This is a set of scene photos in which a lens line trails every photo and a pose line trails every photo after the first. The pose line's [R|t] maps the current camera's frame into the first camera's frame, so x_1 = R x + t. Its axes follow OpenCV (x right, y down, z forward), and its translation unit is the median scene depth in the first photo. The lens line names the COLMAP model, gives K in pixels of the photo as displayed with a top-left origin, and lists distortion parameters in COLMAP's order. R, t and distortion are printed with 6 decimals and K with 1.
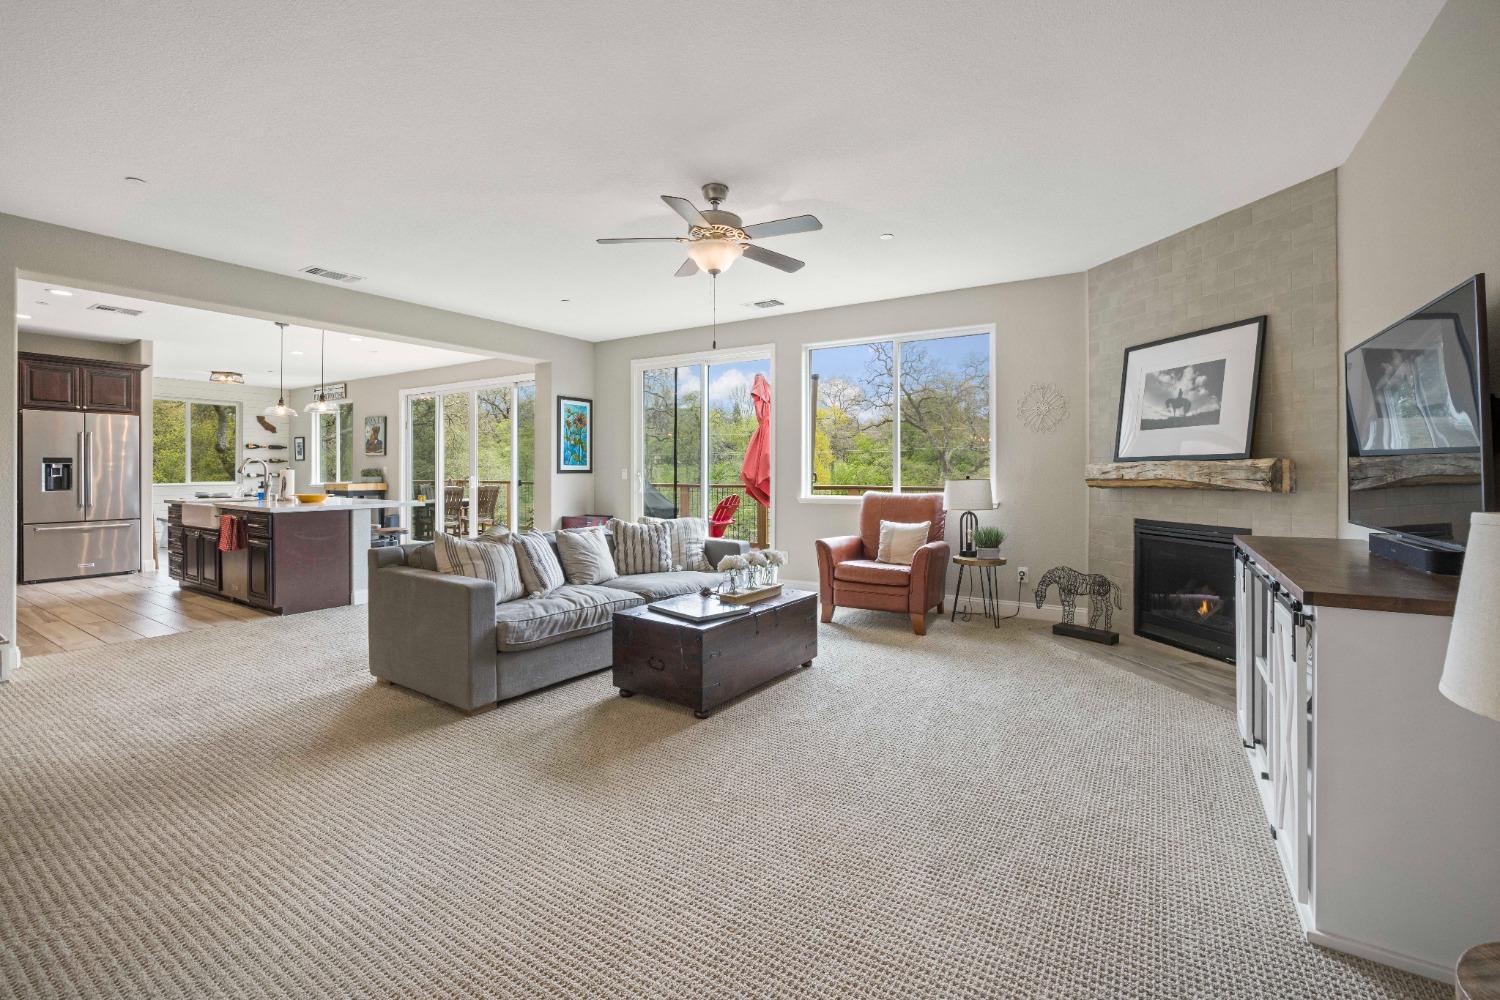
lens RADIAL K [[633.6, 0, 747.9], [0, 633.6, 460.9], [0, 0, 1]] dist [-0.004478, 0.000389]
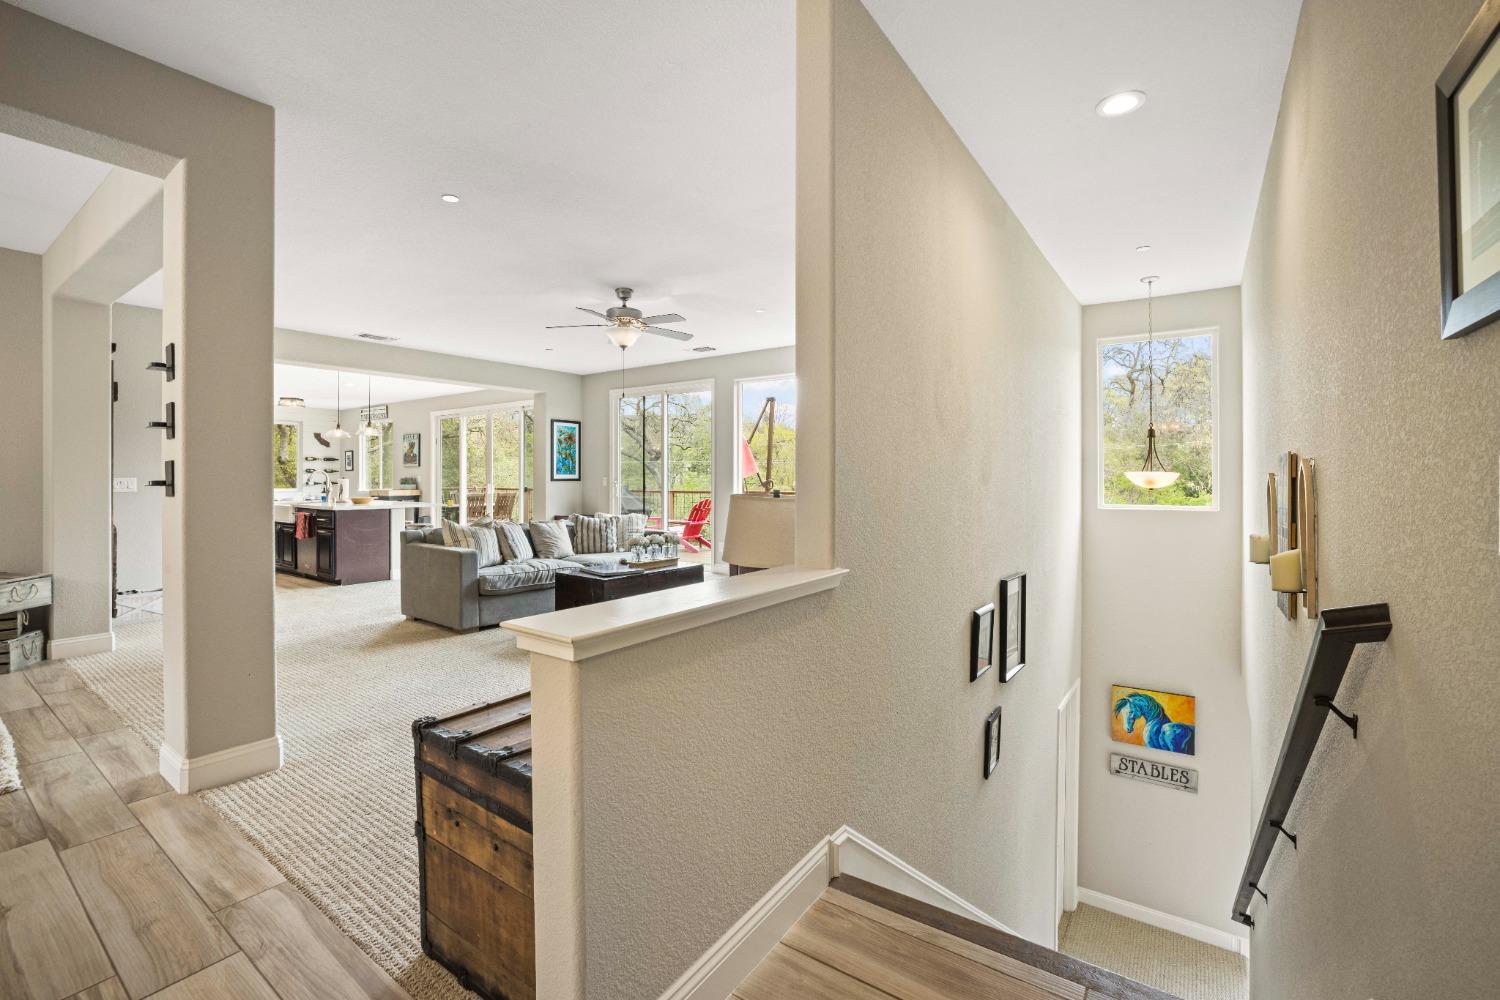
lens RADIAL K [[633.6, 0, 752.0], [0, 633.6, 470.7], [0, 0, 1]] dist [-0.004478, 0.000389]
pose [[0.998969, -0.002467, -0.045320, 0.215078], [0.002608, 0.999992, 0.003037, -0.005555], [0.045312, -0.003152, 0.998968, -0.328660]]
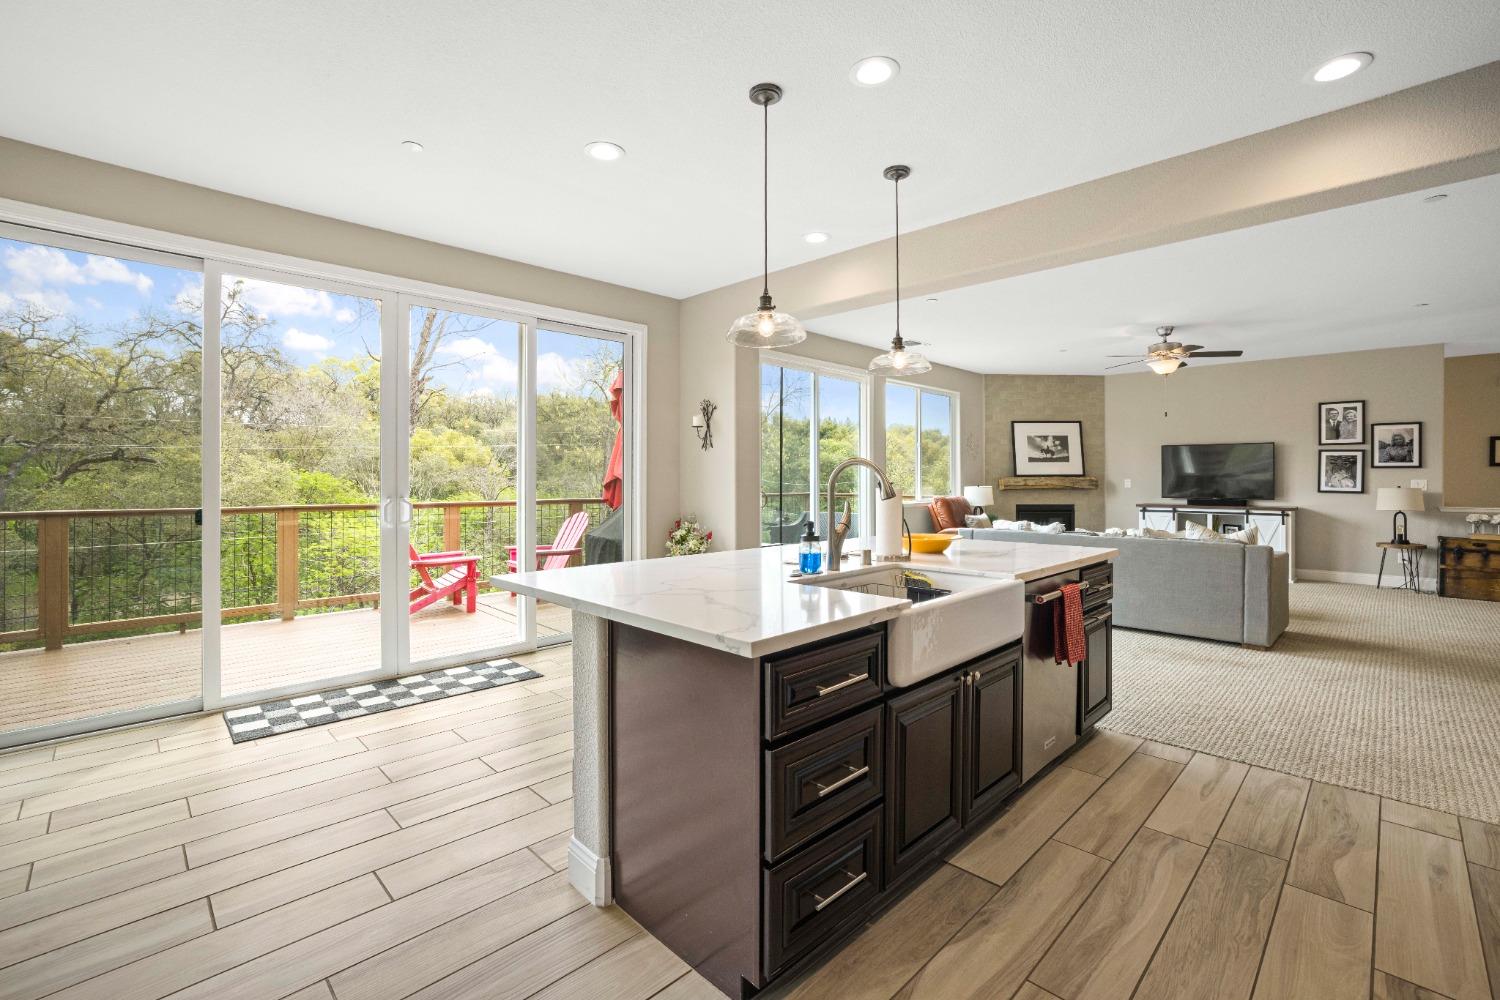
lens RADIAL K [[642.8, 0, 754.7], [0, 642.8, 479.4], [0, 0, 1]] dist [-0.024990, 0.004515]
pose [[0.217897, -0.001235, 0.975971, -1.409269], [-0.017342, 0.999836, 0.005137, 0.012430], [-0.975818, -0.018045, 0.217840, 1.199482]]
